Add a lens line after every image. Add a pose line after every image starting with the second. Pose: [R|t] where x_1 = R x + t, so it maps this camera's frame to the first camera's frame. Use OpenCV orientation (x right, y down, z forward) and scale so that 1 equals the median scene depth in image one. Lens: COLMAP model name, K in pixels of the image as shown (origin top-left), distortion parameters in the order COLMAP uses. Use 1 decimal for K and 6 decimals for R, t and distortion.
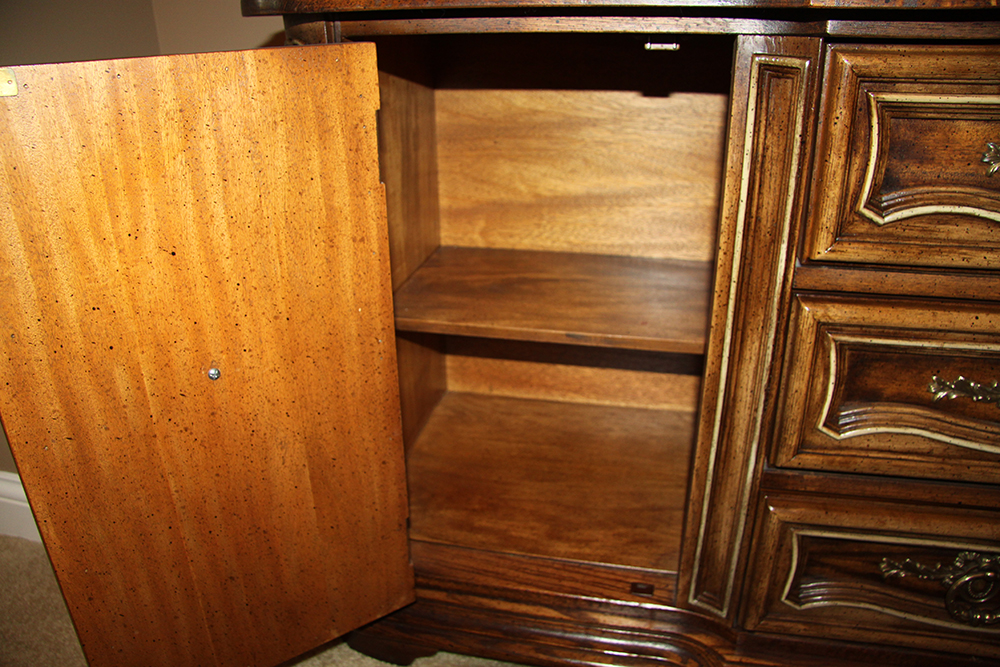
lens RADIAL K [[773.9, 0, 497.1], [0, 773.9, 332.6], [0, 0, 1]] dist [-0.179889, 0.114860]
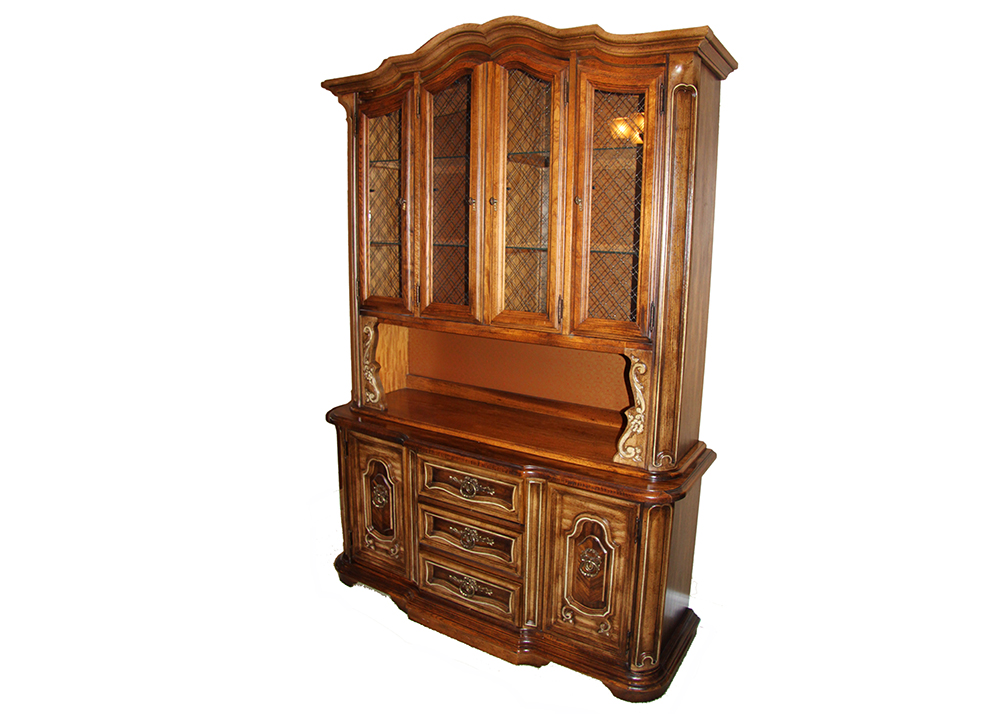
lens RADIAL K [[647.1, 0, 526.2], [0, 647.1, 338.5], [0, 0, 1]] dist [-0.128506, 0.002839]
pose [[0.947039, 0.093012, -0.307354, 1.926008], [-0.162047, 0.964751, -0.207354, -0.277218], [0.277233, 0.246178, 0.928729, -2.400568]]
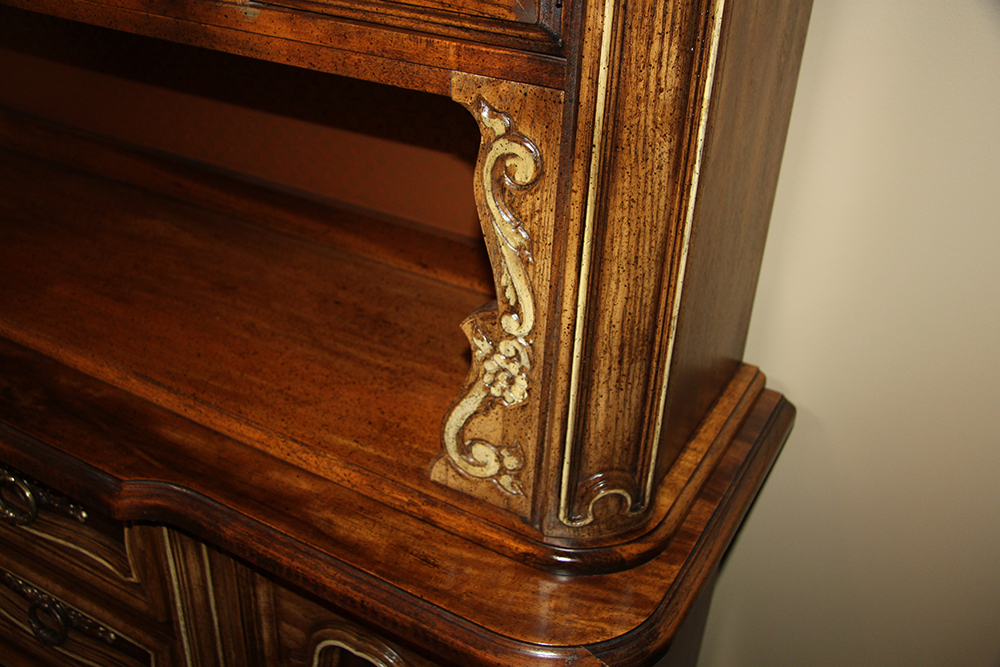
lens RADIAL K [[975.1, 0, 495.6], [0, 975.1, 333.7], [0, 0, 1]] dist [-0.032862, 0.000000]
pose [[0.948056, 0.203881, -0.244177, 1.798865], [-0.174408, 0.975095, 0.137011, -0.794608], [0.266029, -0.087308, 0.960003, -0.526104]]
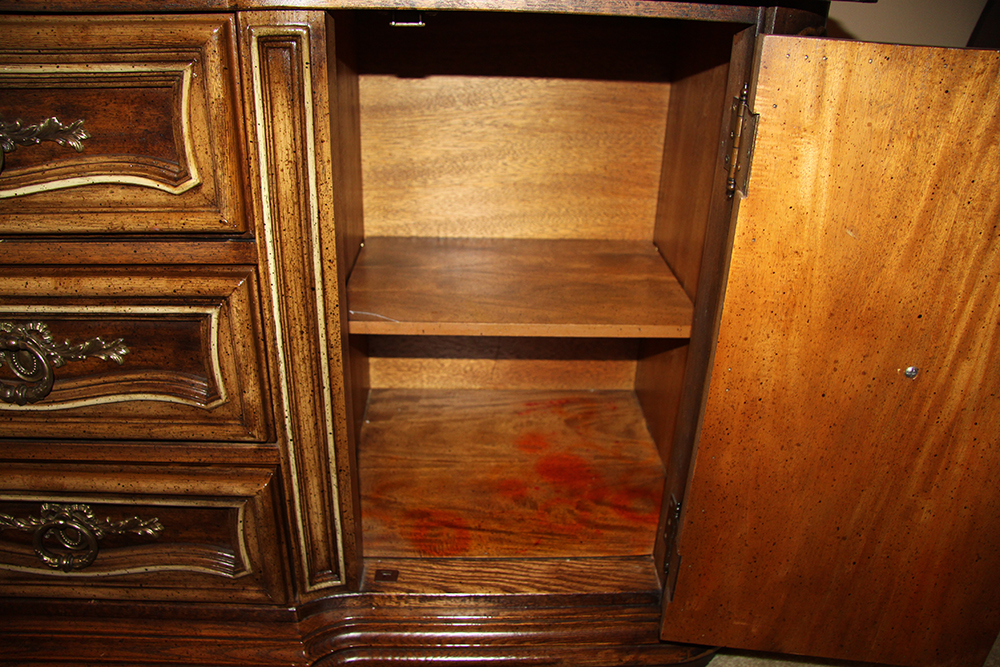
lens RADIAL K [[773.9, 0, 502.7], [0, 773.9, 354.6], [0, 0, 1]] dist [-0.179889, 0.114860]
pose [[0.969426, -0.067527, 0.235911, 1.094587], [0.055473, 0.996811, 0.057370, 0.065854], [-0.239033, -0.042529, 0.970080, -0.183481]]
